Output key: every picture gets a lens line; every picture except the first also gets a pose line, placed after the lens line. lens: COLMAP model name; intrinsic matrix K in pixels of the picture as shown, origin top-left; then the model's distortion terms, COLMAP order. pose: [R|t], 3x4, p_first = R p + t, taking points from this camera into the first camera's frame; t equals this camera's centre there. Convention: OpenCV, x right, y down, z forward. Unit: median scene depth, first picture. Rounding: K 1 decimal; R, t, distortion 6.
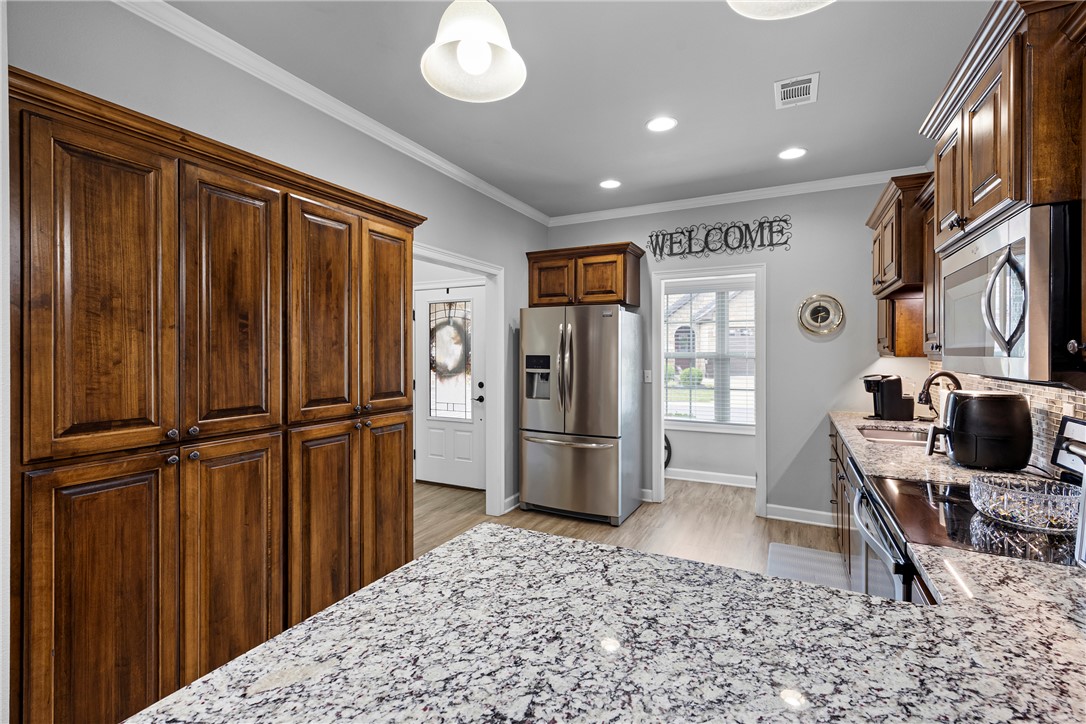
lens RADIAL K [[483.6, 0, 552.3], [0, 483.6, 353.5], [0, 0, 1]] dist [0.008143, 0.000749]
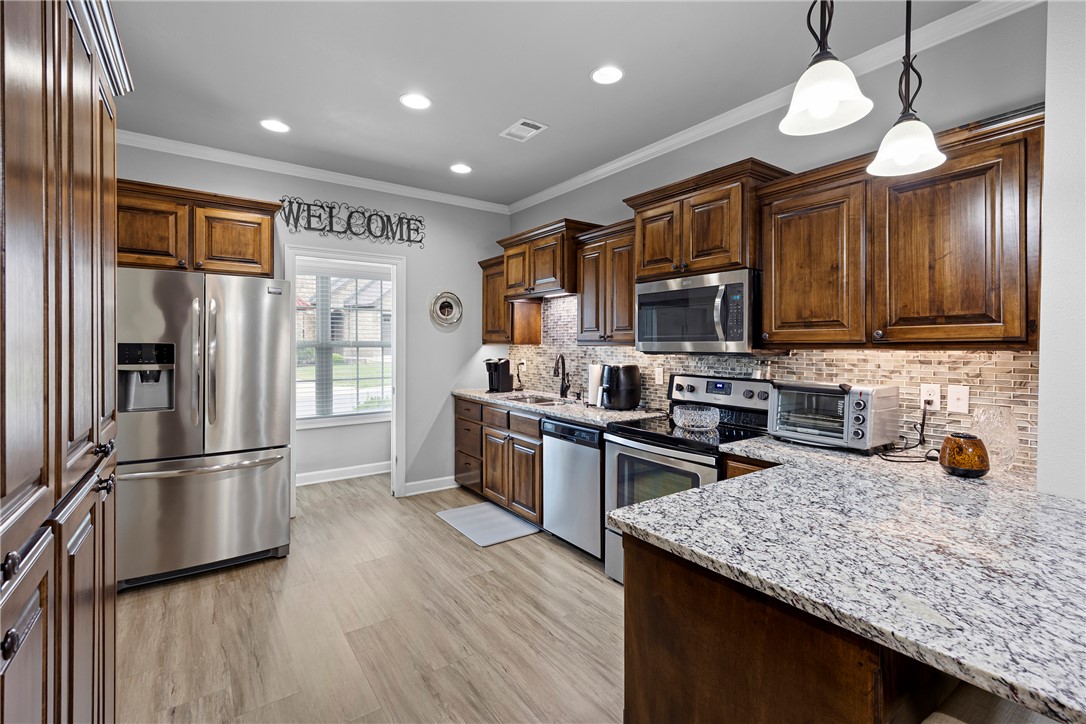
lens RADIAL K [[483.6, 0, 553.8], [0, 483.6, 343.1], [0, 0, 1]] dist [0.008143, 0.000749]
pose [[0.468483, 0.002241, 0.883470, -0.364975], [0.000853, 0.999995, -0.002989, 0.006478], [-0.883472, 0.002153, 0.468479, 0.228102]]
